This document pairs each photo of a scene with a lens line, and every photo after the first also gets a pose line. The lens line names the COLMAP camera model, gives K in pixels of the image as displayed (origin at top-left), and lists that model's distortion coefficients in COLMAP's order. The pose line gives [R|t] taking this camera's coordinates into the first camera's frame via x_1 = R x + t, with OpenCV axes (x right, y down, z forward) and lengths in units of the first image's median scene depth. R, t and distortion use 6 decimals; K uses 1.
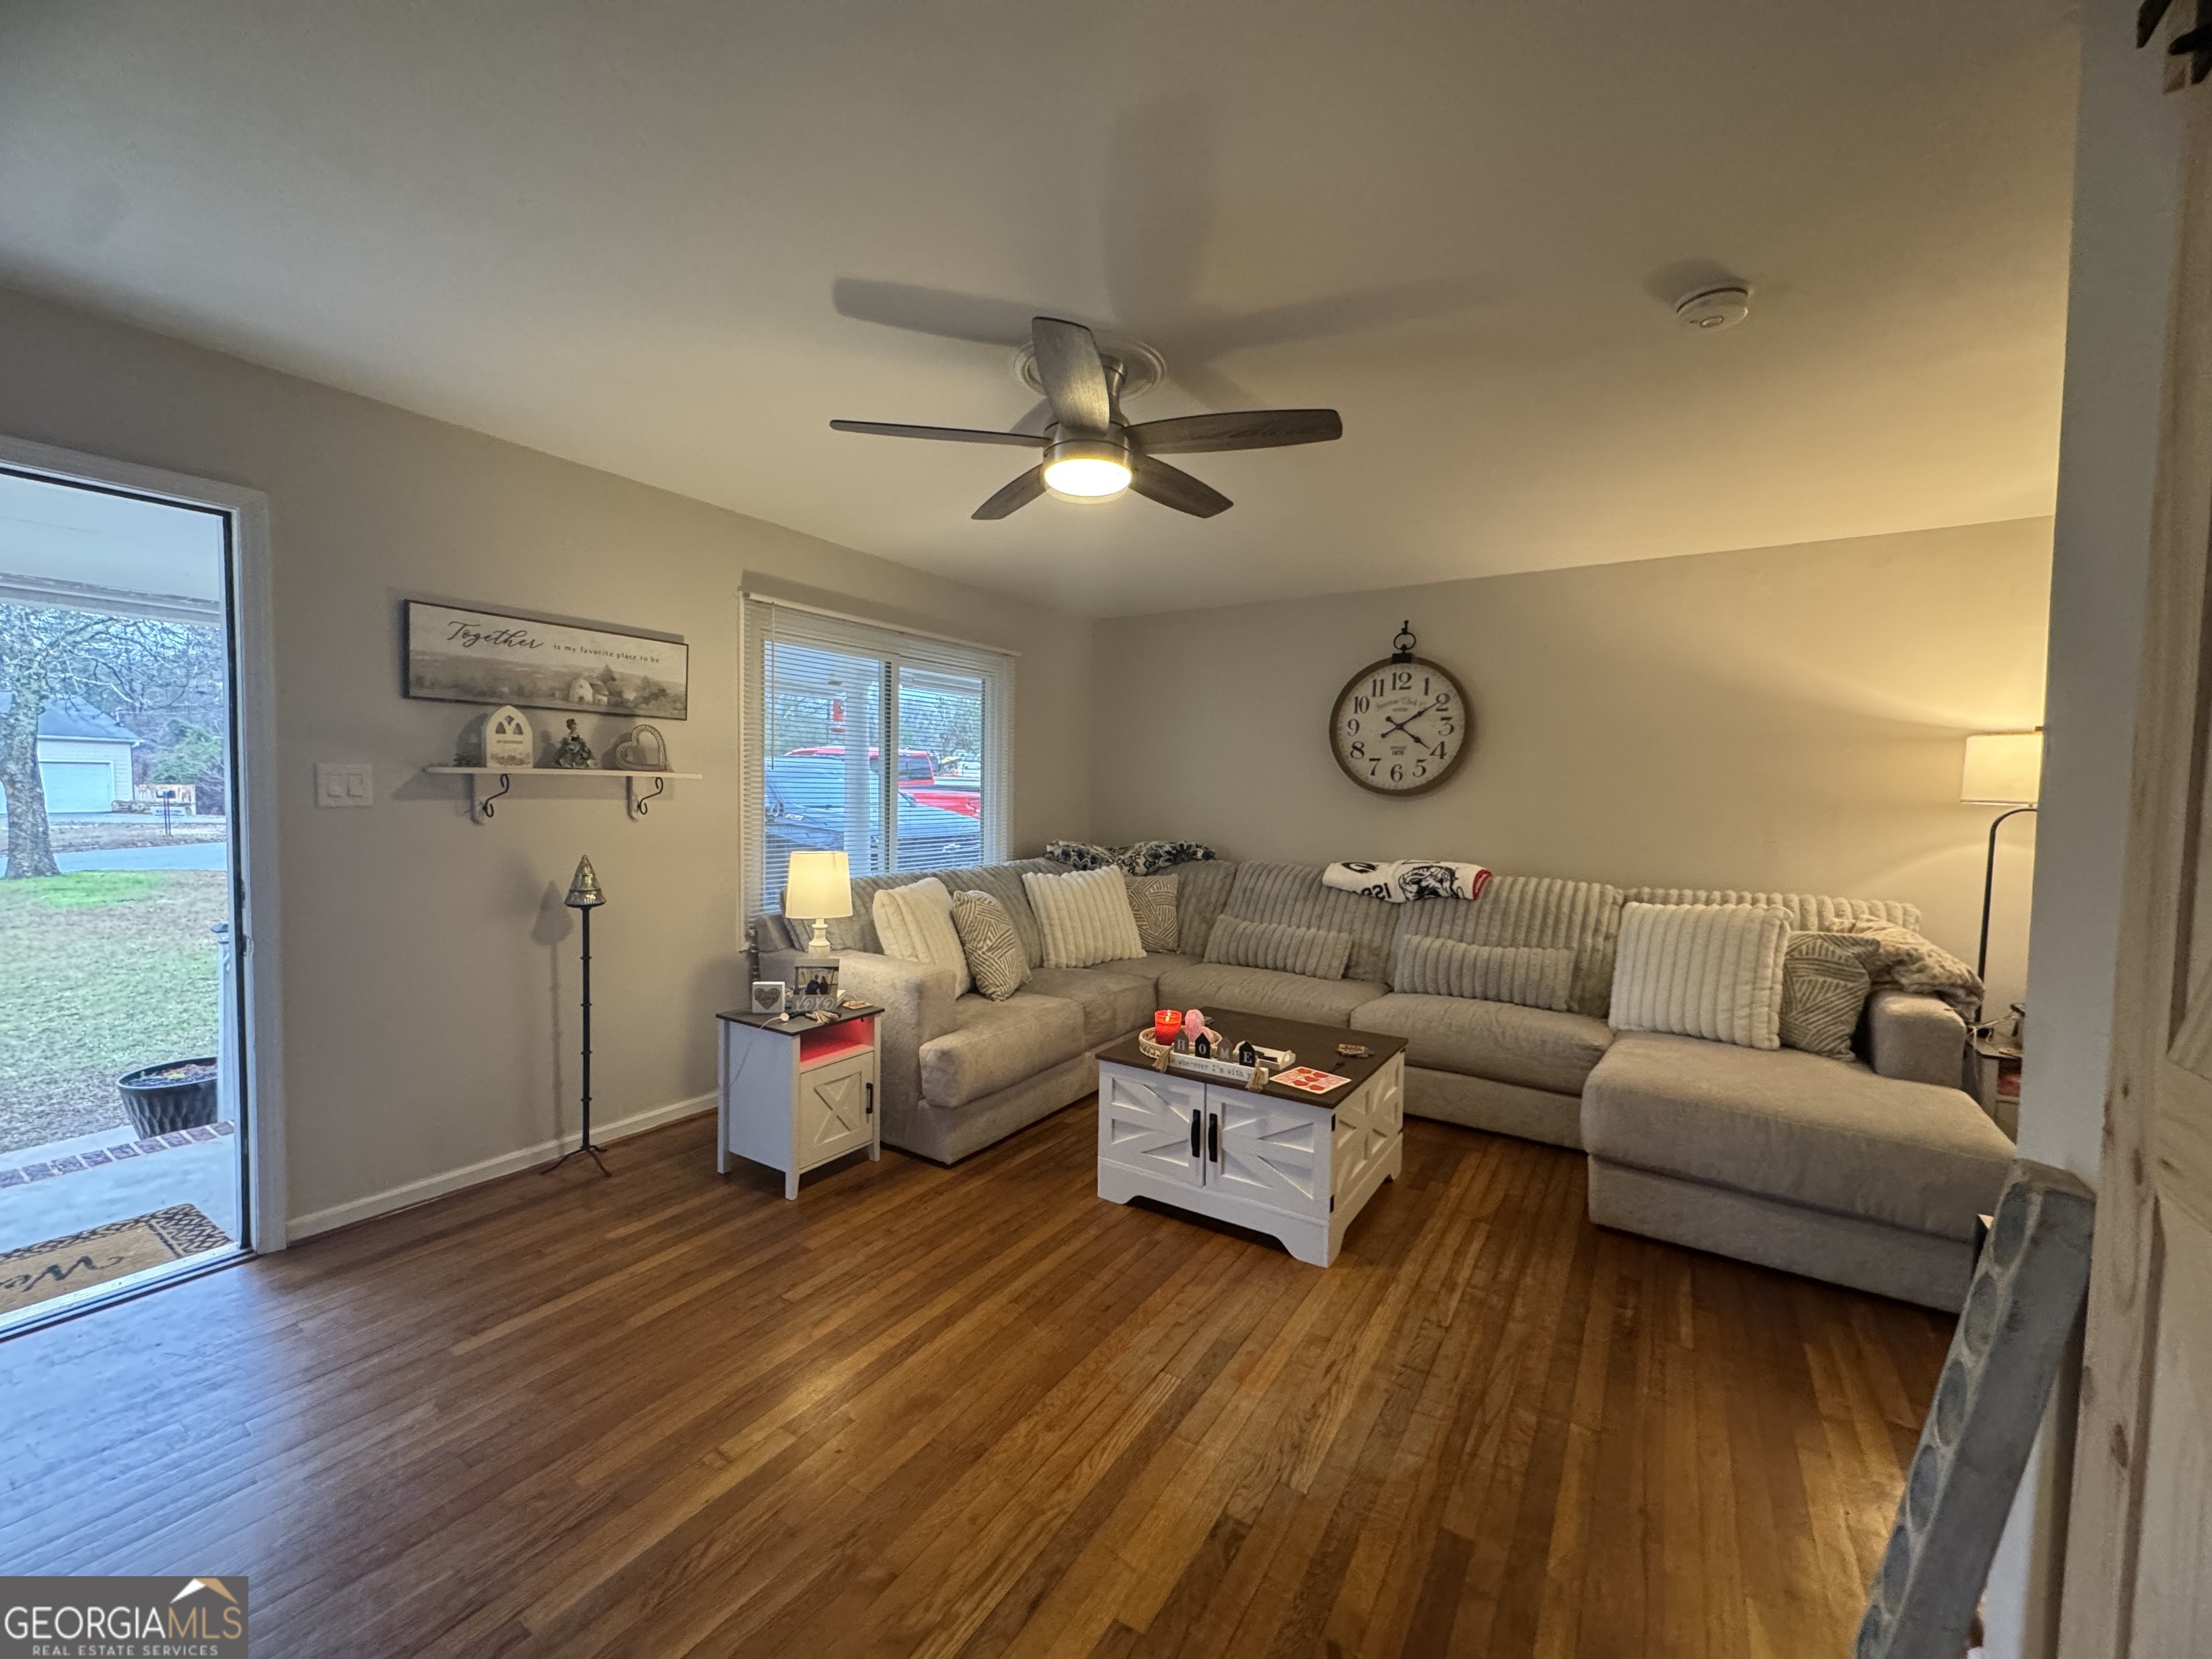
lens RADIAL K [[880.6, 0, 1100.9], [0, 880.6, 828.7], [0, 0, 1]] dist [-0.008491, -0.000160]
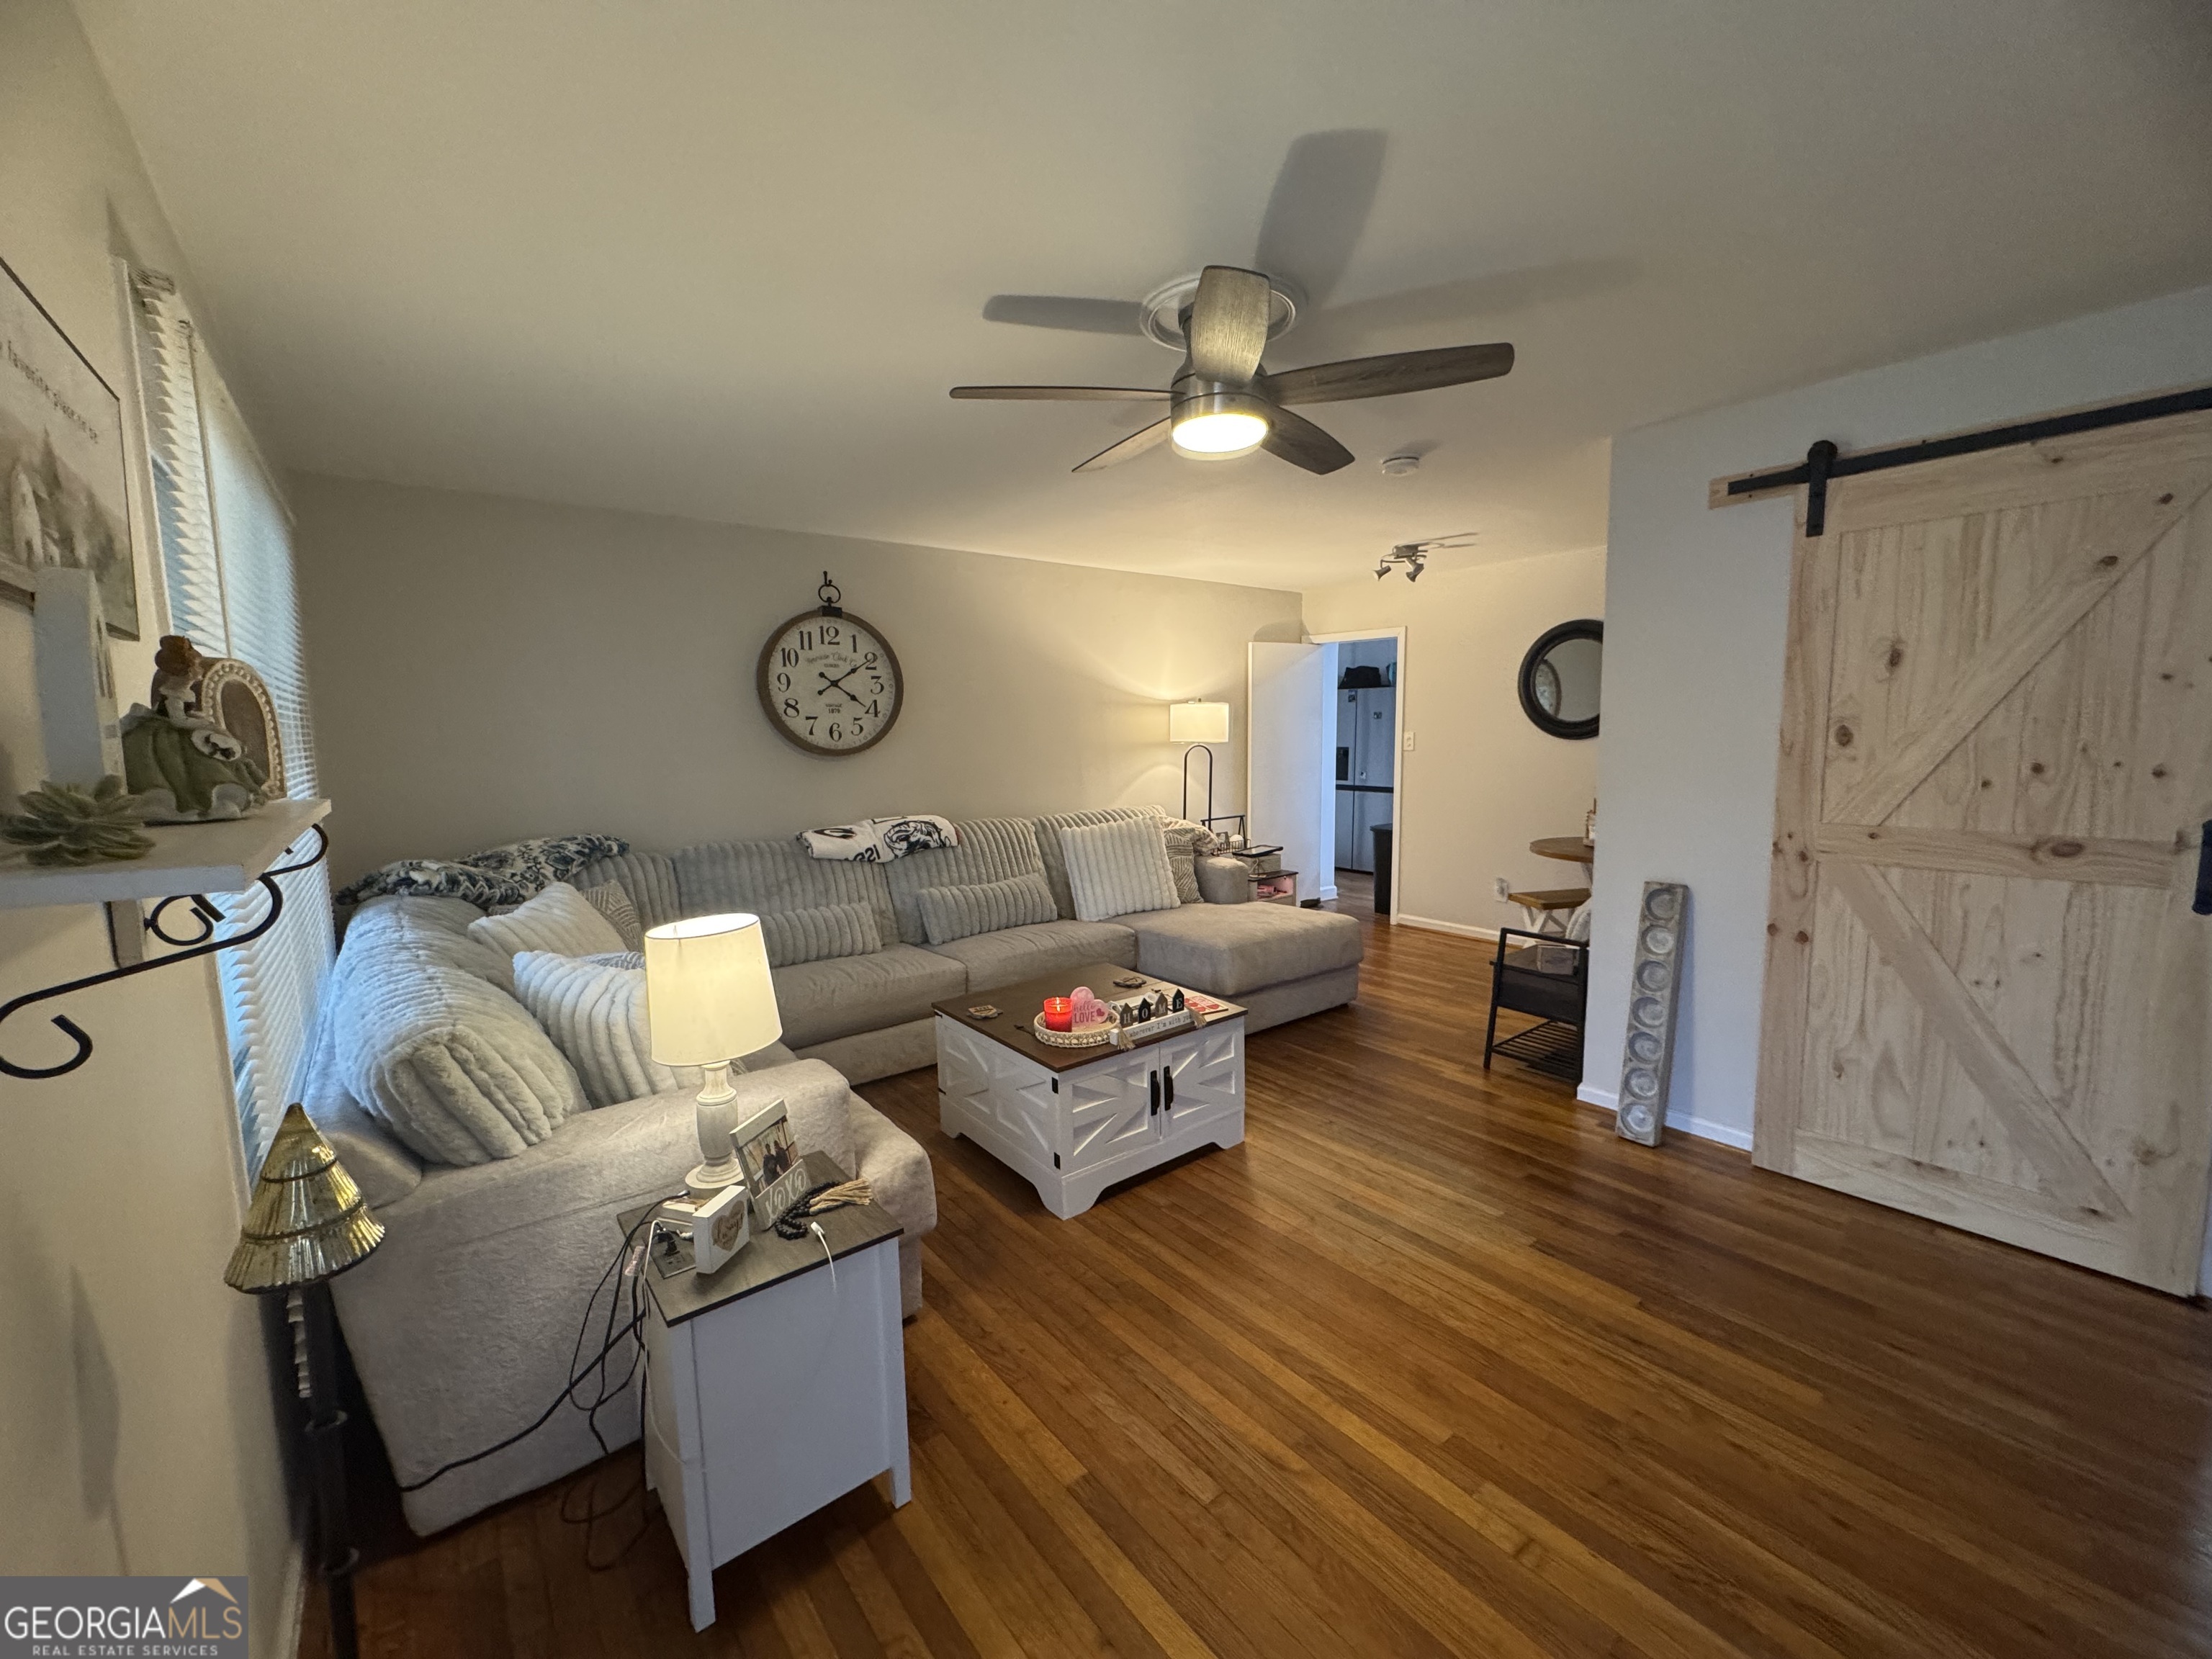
lens RADIAL K [[880.6, 0, 1100.9], [0, 880.6, 828.7], [0, 0, 1]] dist [-0.008491, -0.000160]
pose [[0.323487, -0.130763, 0.937154, -0.741327], [0.066291, 0.991104, 0.115408, -0.076102], [-0.943907, 0.024792, 0.329278, 0.622565]]
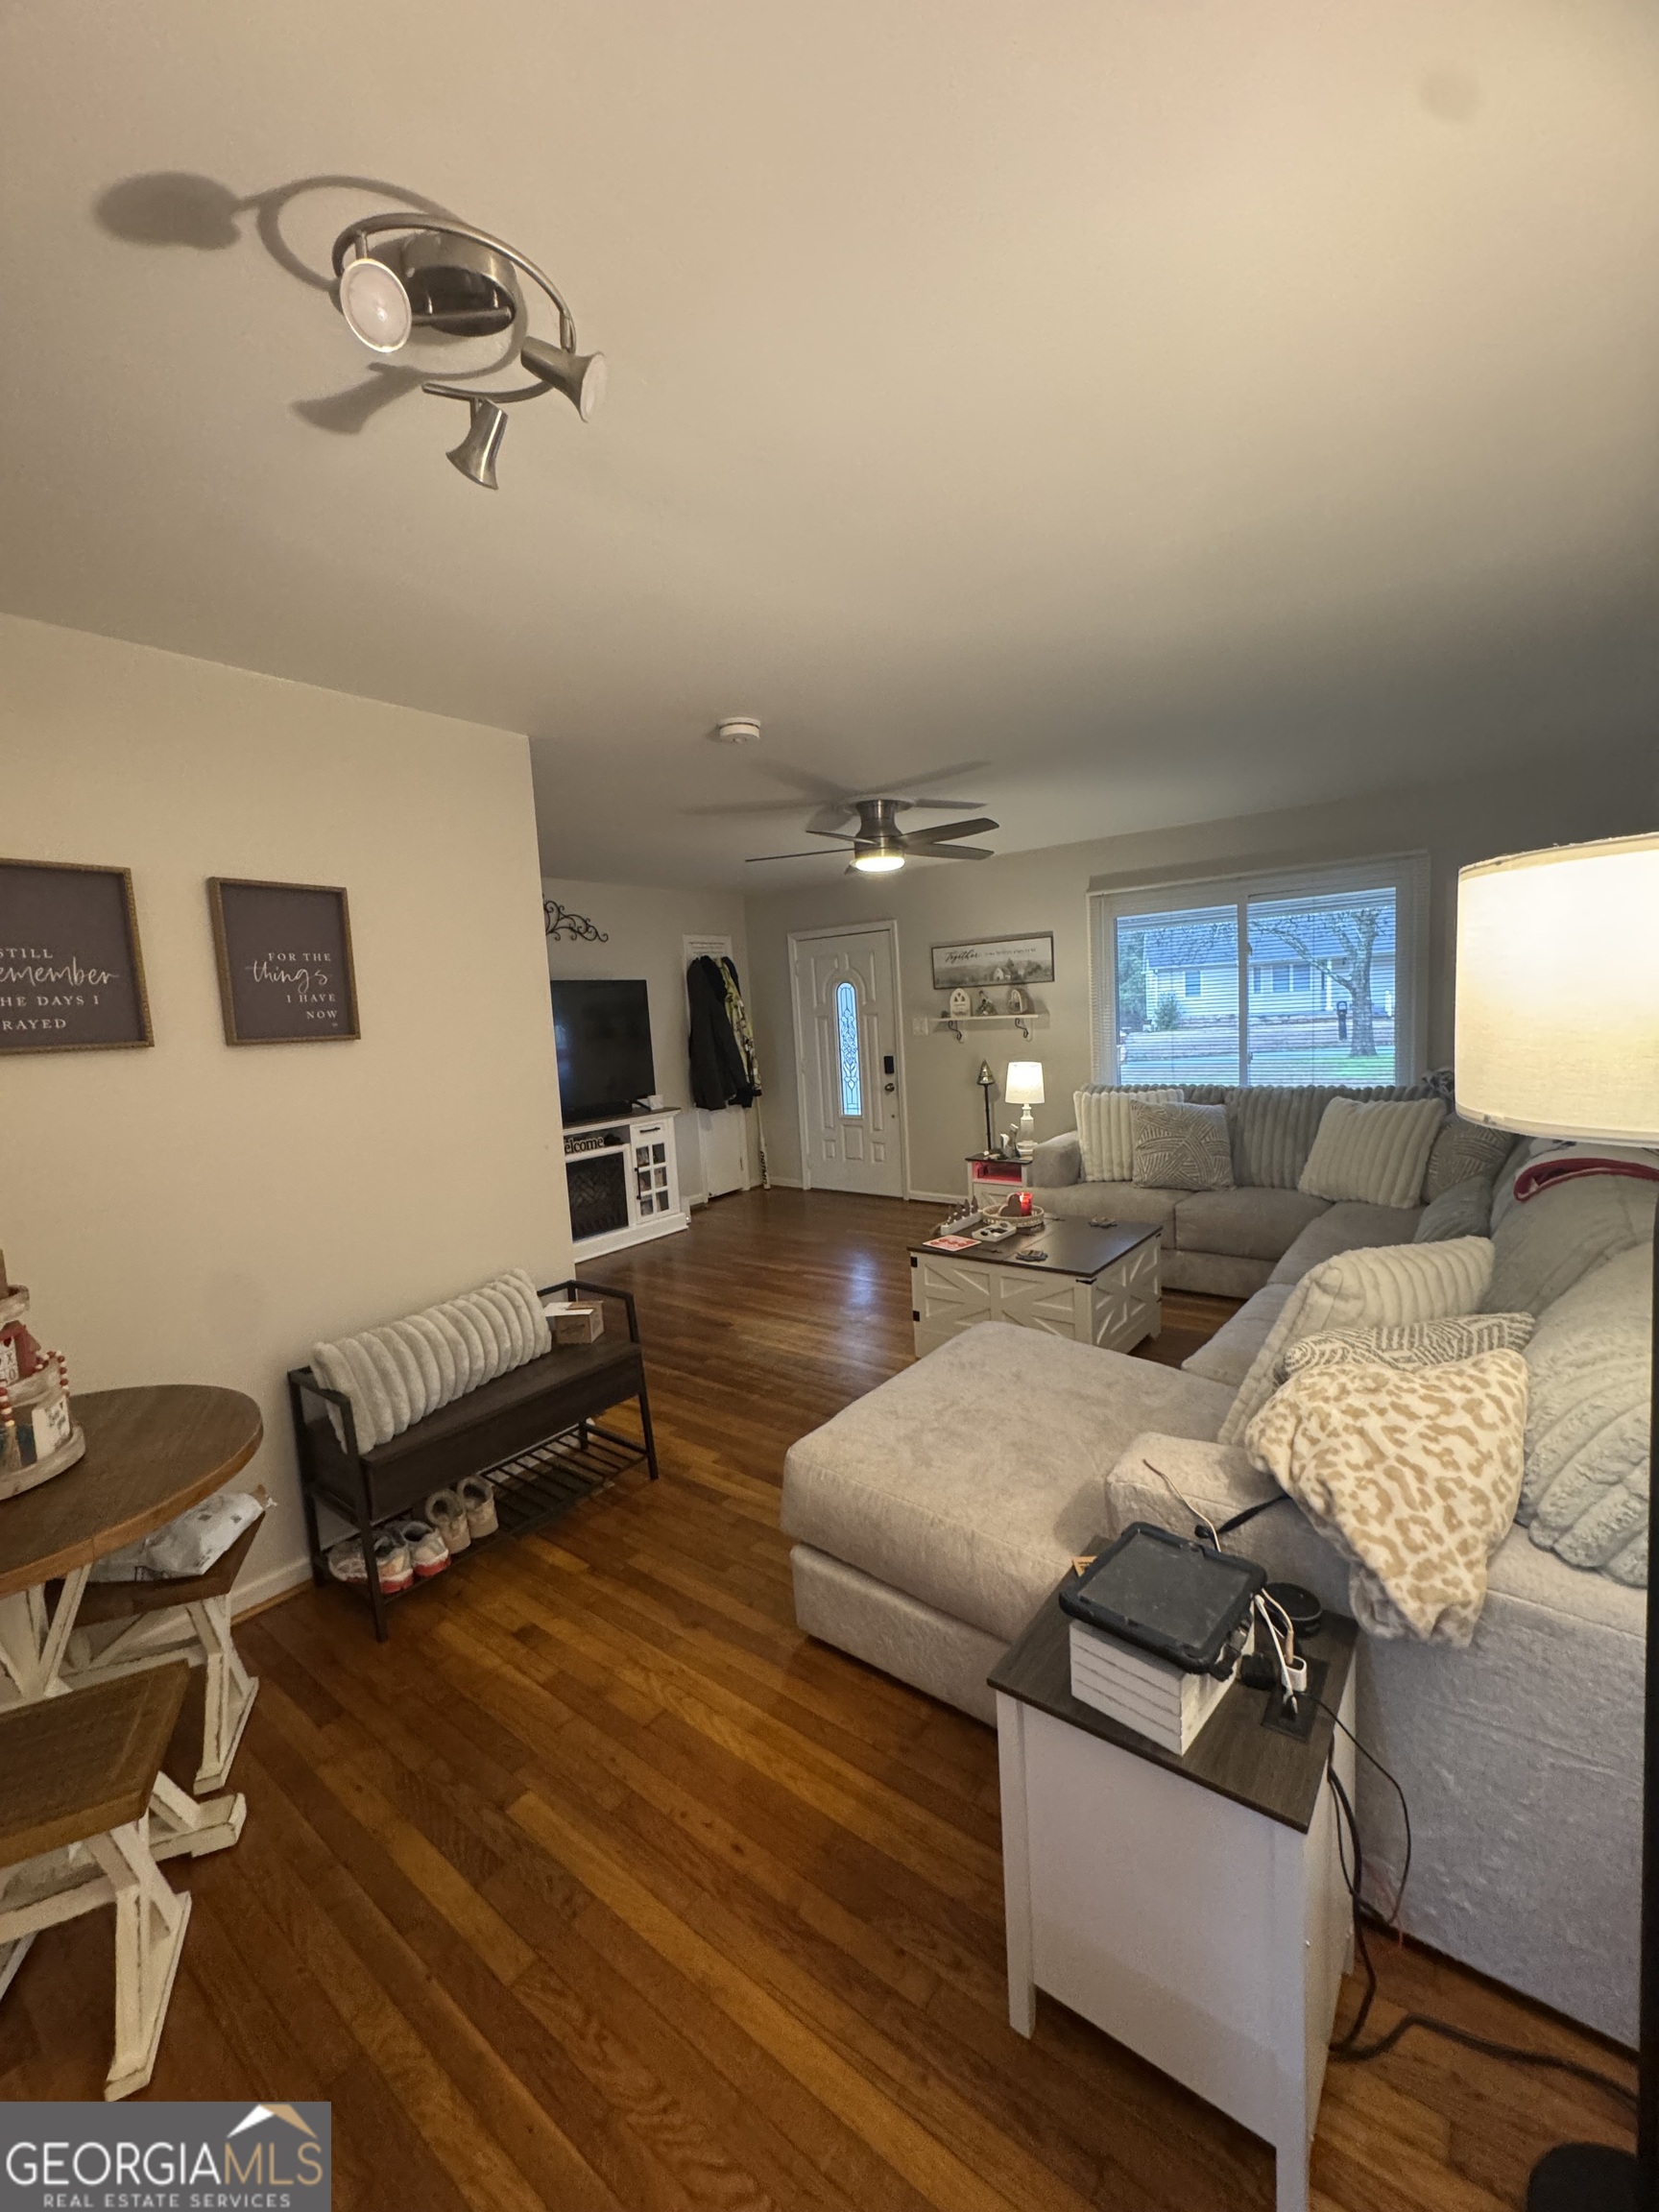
lens RADIAL K [[880.6, 0, 829.5], [0, 880.6, 1106.0], [0, 0, 1]] dist [-0.008491, -0.000160]
pose [[-0.087517, 0.098568, -0.991275, 1.395339], [0.010453, 0.995129, 0.098028, -0.061523], [0.996108, -0.001782, -0.088121, 0.797371]]
